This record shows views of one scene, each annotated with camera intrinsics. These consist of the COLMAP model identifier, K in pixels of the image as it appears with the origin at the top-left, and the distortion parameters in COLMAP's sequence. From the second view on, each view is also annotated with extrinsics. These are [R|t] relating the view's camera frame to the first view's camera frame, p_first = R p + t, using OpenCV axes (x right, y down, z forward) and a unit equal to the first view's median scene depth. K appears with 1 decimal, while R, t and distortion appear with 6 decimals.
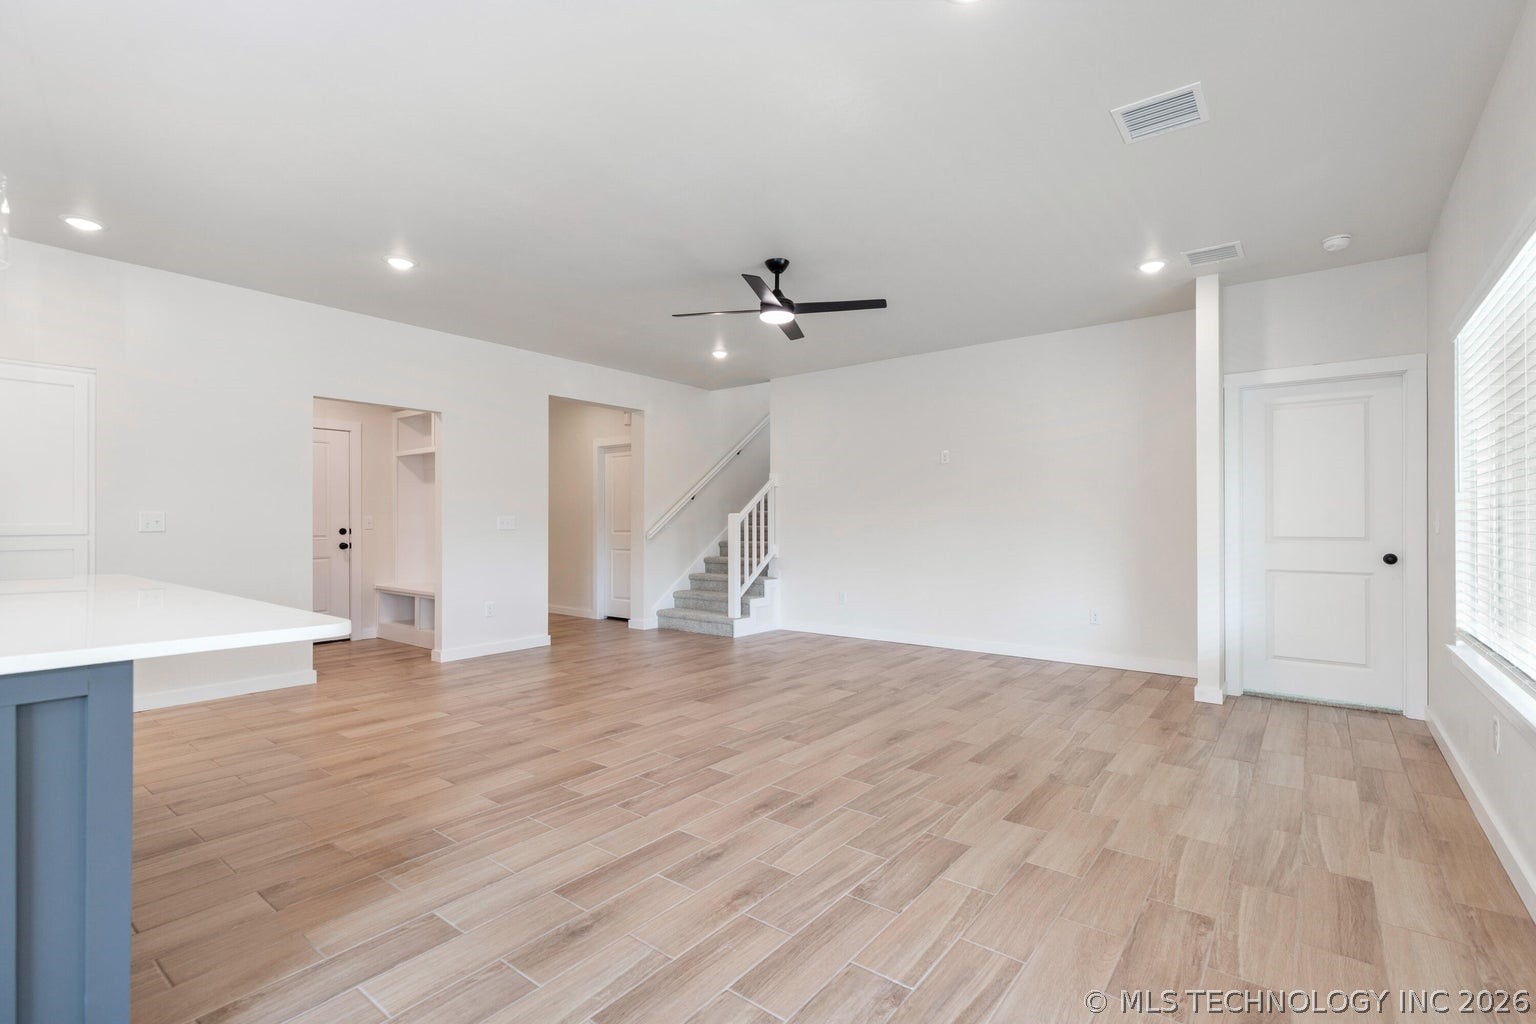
lens RADIAL K [[693.1, 0, 774.0], [0, 693.1, 517.9], [0, 0, 1]] dist [0.003855, 0.001007]
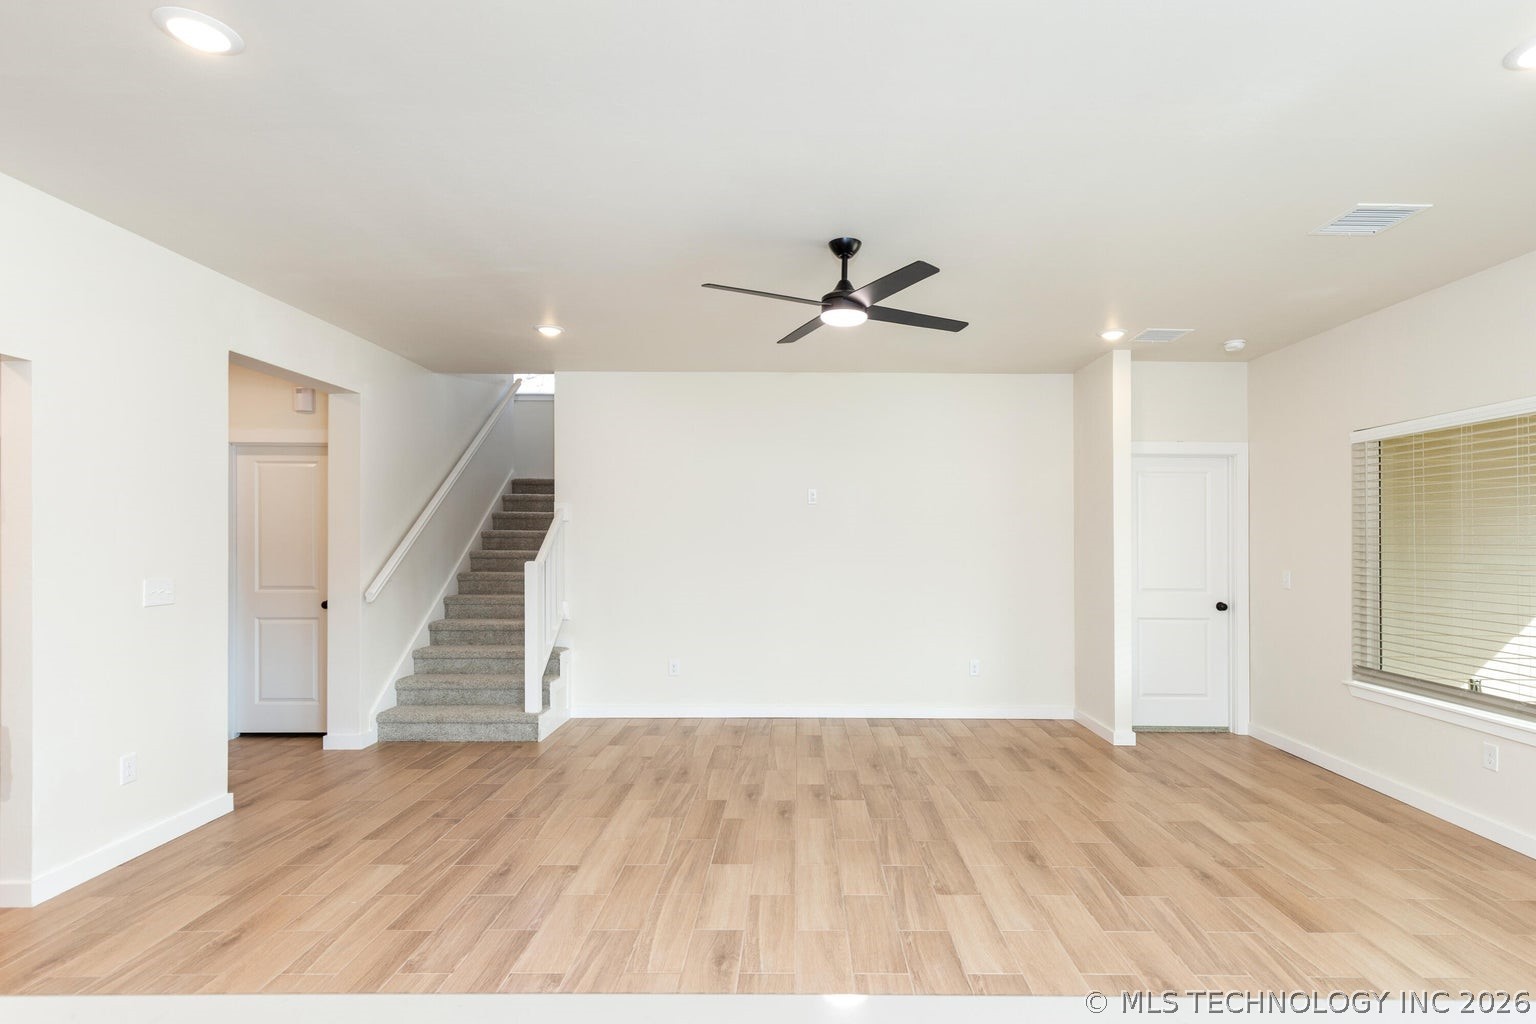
lens RADIAL K [[774.3, 0, 798.3], [0, 774.3, 526.6], [0, 0, 1]] dist [0.010795, -0.000830]
pose [[0.787298, 0.016391, 0.616355, -0.545334], [-0.010135, 0.999856, -0.013644, -0.054407], [-0.616489, 0.004495, 0.787350, 0.381807]]
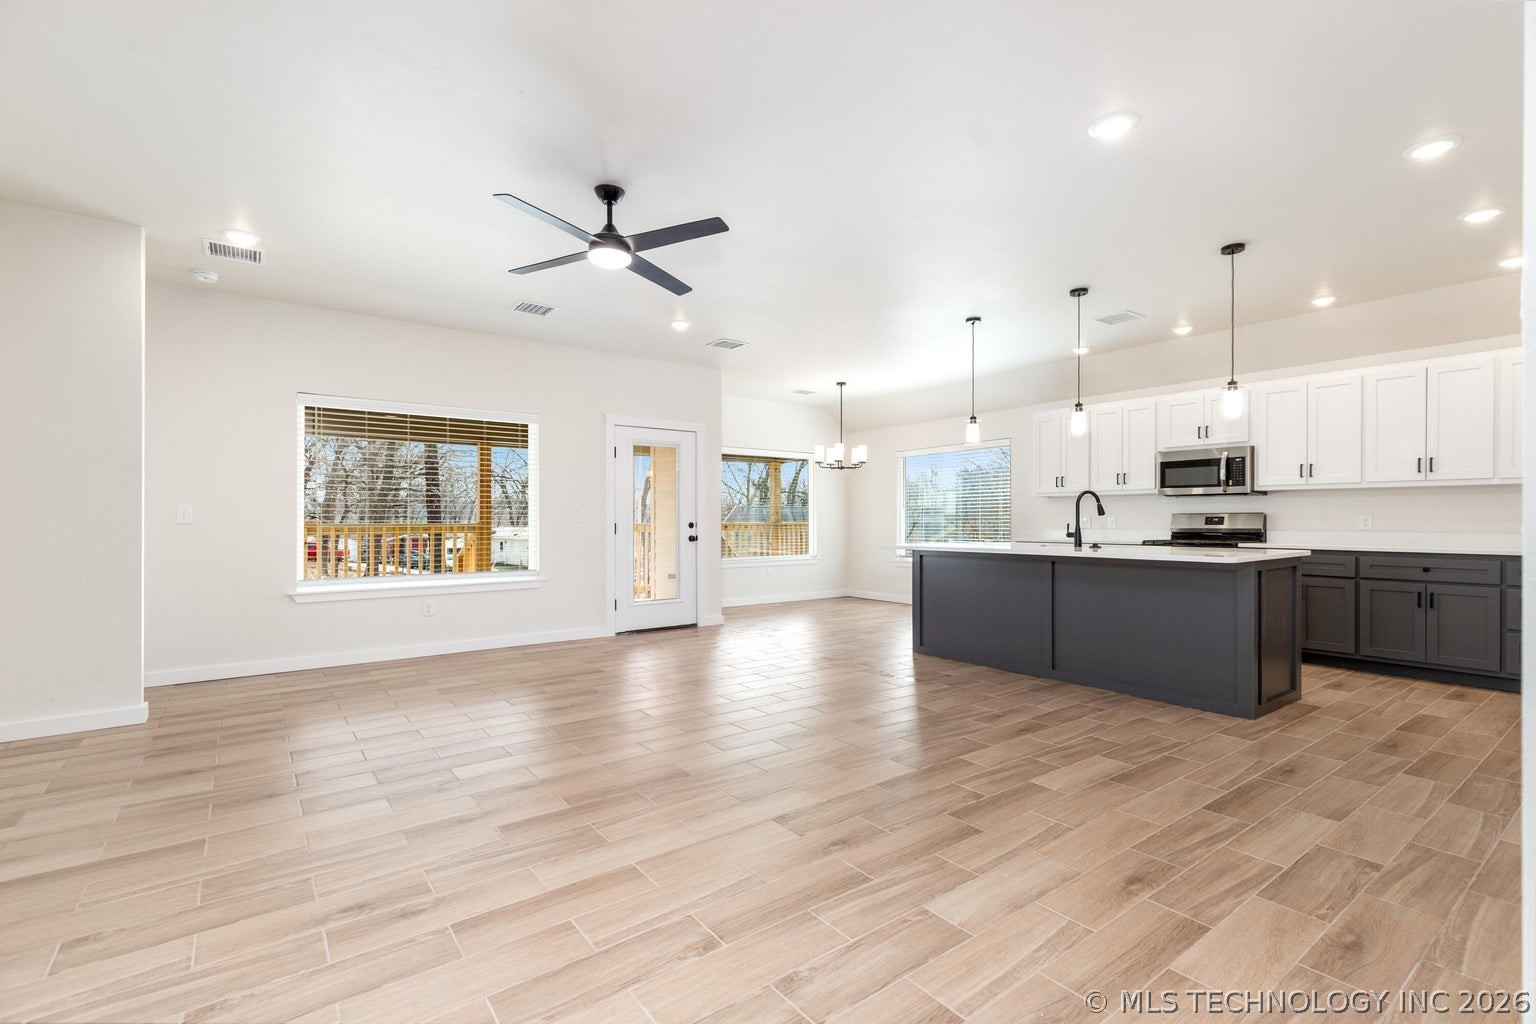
lens RADIAL K [[693.1, 0, 774.0], [0, 693.1, 517.9], [0, 0, 1]] dist [0.003855, 0.001007]
pose [[-0.965239, 0.002338, 0.261358, -0.391630], [0.000369, 0.999971, -0.007581, 0.019119], [-0.261368, -0.007221, -0.965212, 1.728272]]
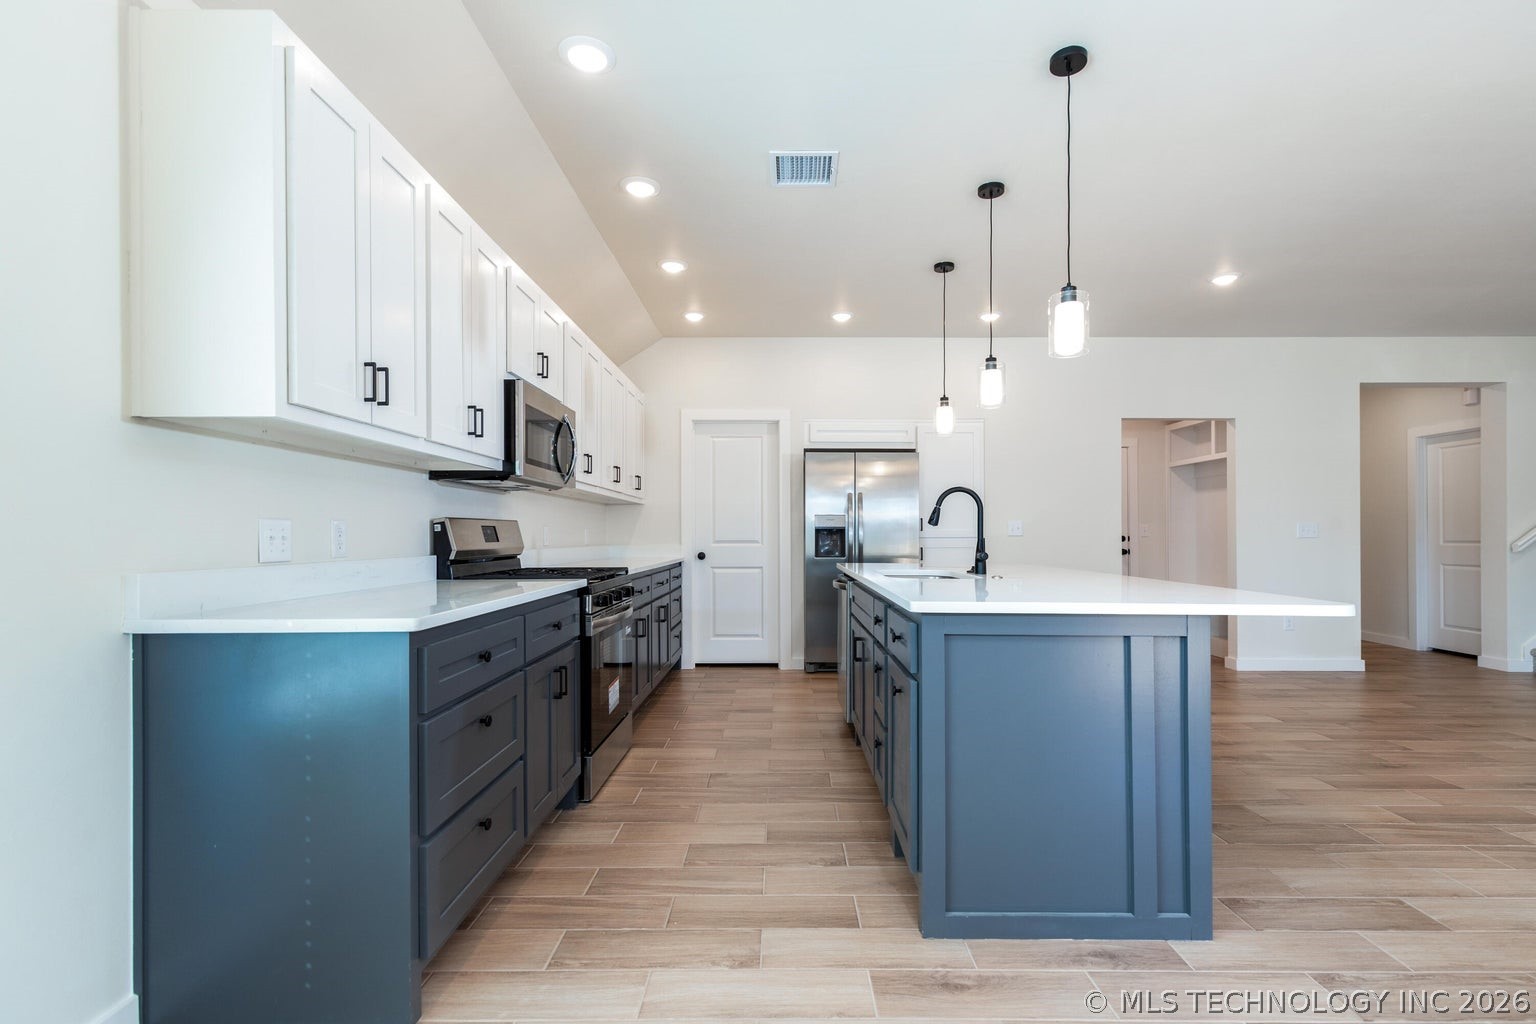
lens RADIAL K [[705.6, 0, 781.9], [0, 705.6, 532.4], [0, 0, 1]] dist [0.010792, -0.000991]
pose [[0.614373, -0.000584, -0.789016, -0.106190], [0.003135, 0.999994, 0.001701, 0.009405], [0.789010, -0.003519, 0.614371, -0.180360]]
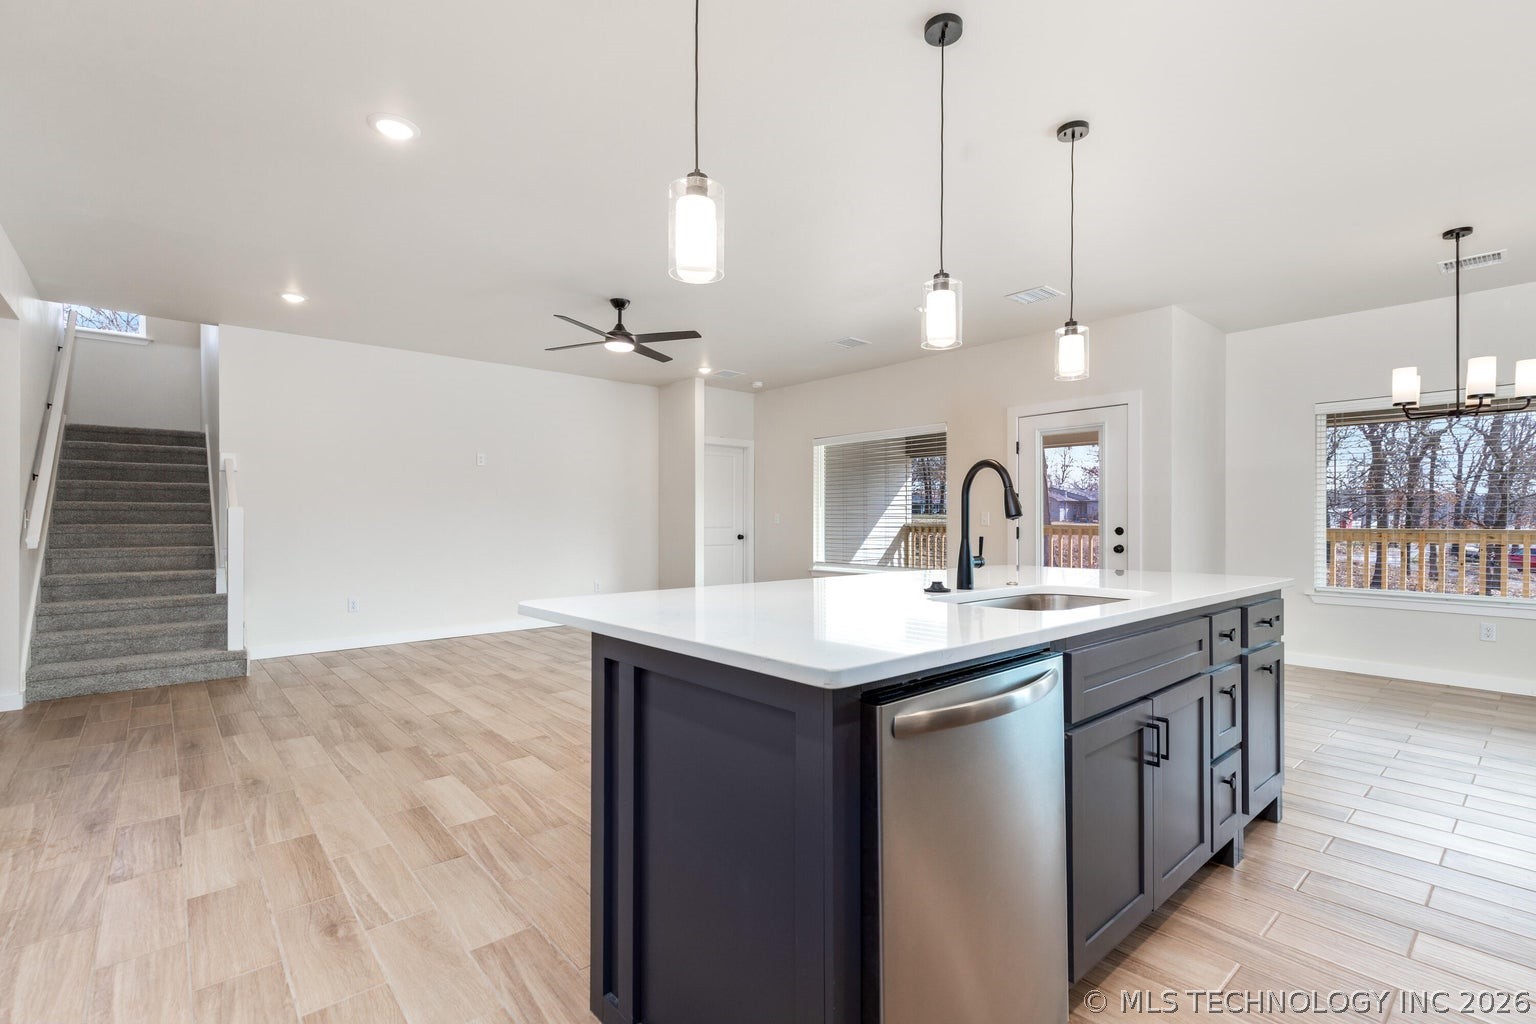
lens RADIAL K [[698.7, 0, 779.1], [0, 698.7, 512.2], [0, 0, 1]] dist [0.009859, 0.000341]
pose [[0.182769, 0.010860, 0.983096, -1.128162], [-0.006376, 0.999931, -0.009860, 0.005450], [-0.983135, -0.004467, 0.182826, 0.508746]]
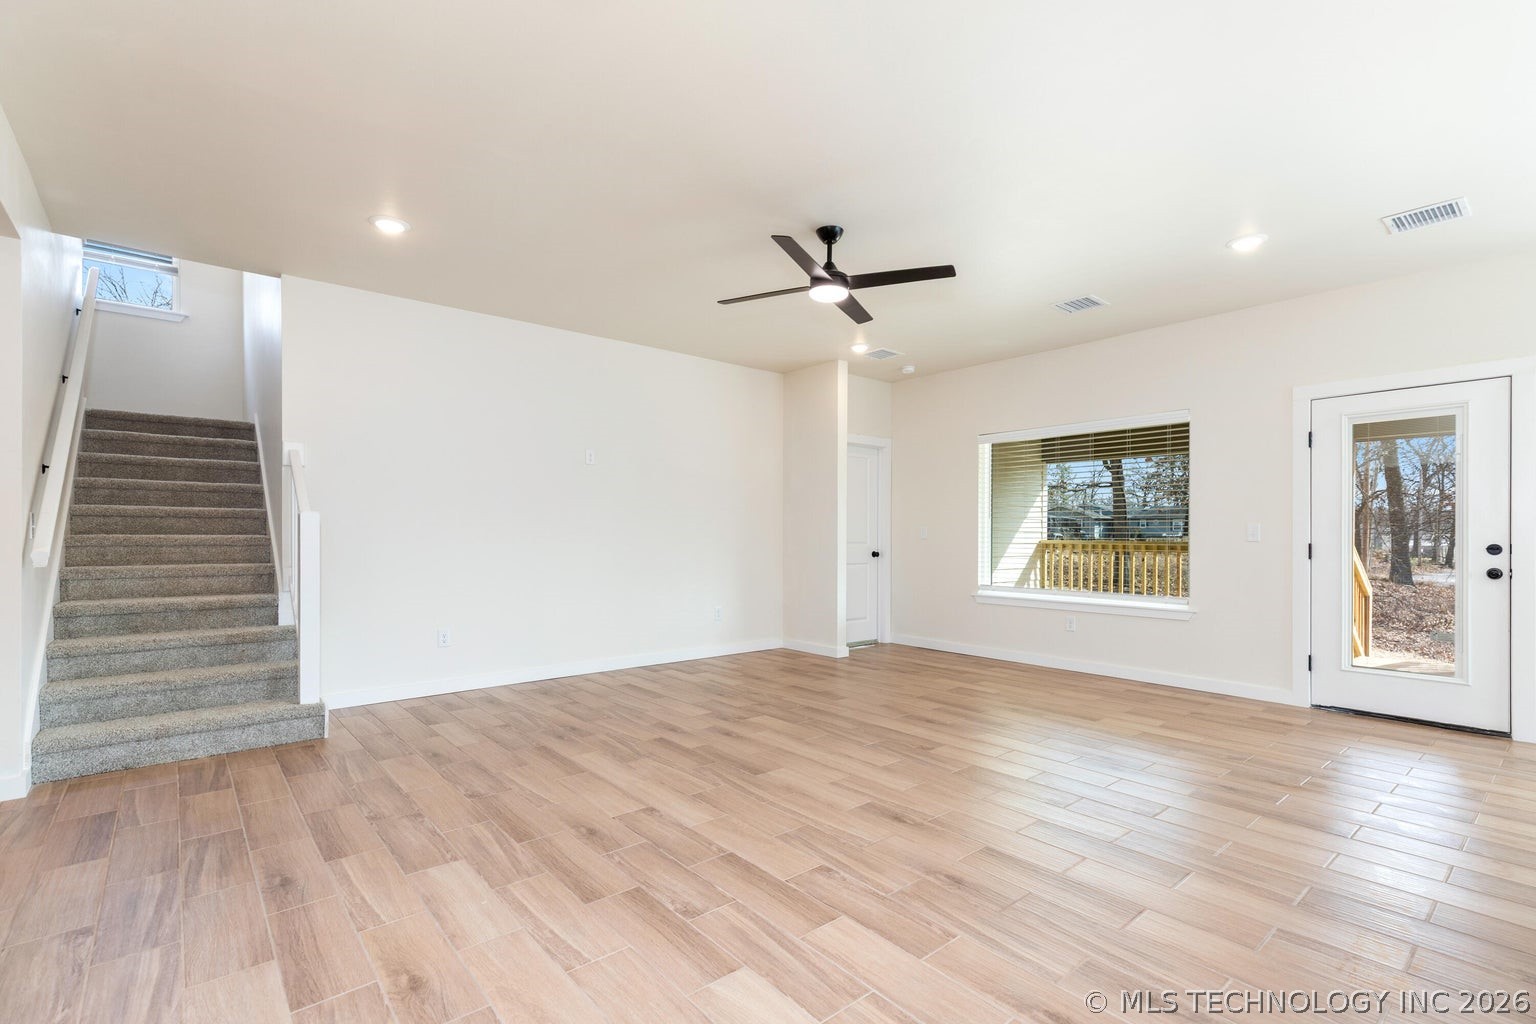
lens RADIAL K [[705.6, 0, 781.9], [0, 705.6, 532.4], [0, 0, 1]] dist [0.010792, -0.000991]
pose [[0.198738, 0.006966, 0.980028, -0.877775], [-0.010089, 0.999936, -0.005062, 0.016000], [-0.980001, -0.008881, 0.198795, 0.878961]]
